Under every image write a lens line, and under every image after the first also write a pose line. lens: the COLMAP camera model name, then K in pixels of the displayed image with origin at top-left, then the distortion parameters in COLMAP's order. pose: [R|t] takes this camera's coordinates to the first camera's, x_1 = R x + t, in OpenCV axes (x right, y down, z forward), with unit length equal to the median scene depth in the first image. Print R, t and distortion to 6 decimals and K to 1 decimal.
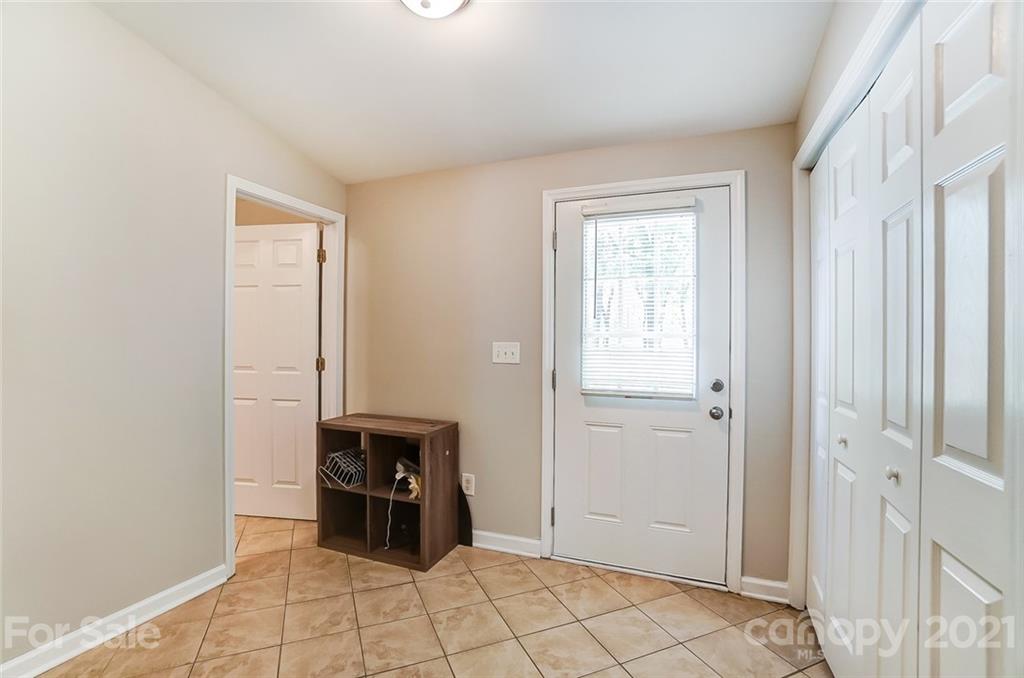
lens RADIAL K [[453.2, 0, 516.5], [0, 453.2, 347.7], [0, 0, 1]] dist [-0.009246, 0.000459]
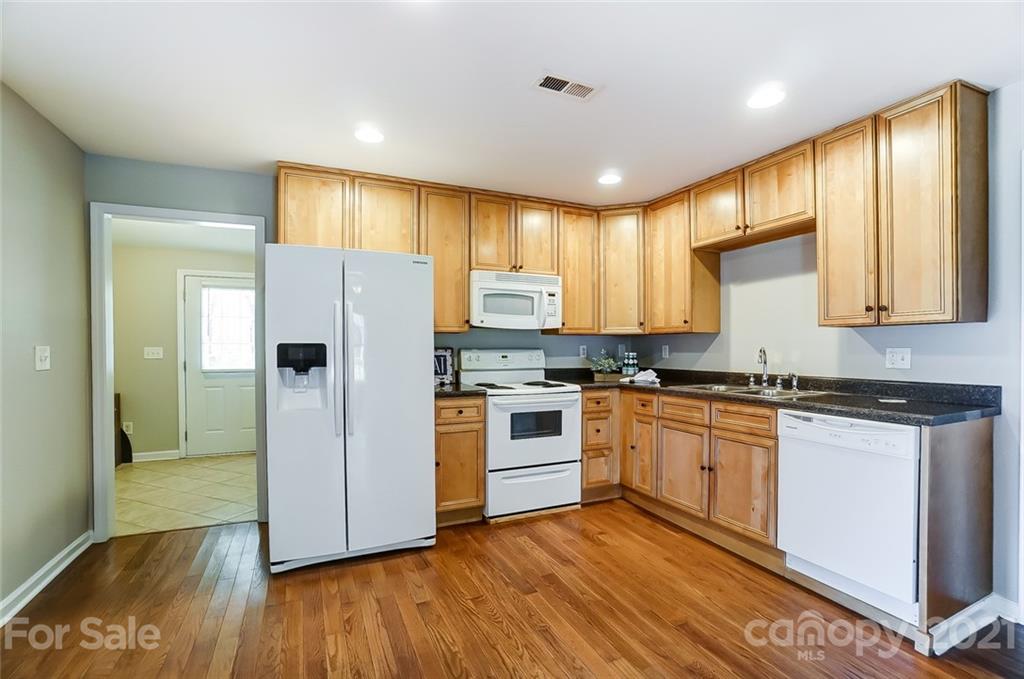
lens RADIAL K [[460.5, 0, 511.9], [0, 460.5, 354.6], [0, 0, 1]] dist [-0.048726, 0.000243]
pose [[0.711321, -0.013867, 0.702730, -0.266319], [0.000081, 0.999807, 0.019648, -0.017974], [-0.702867, -0.013919, 0.711185, -1.337354]]
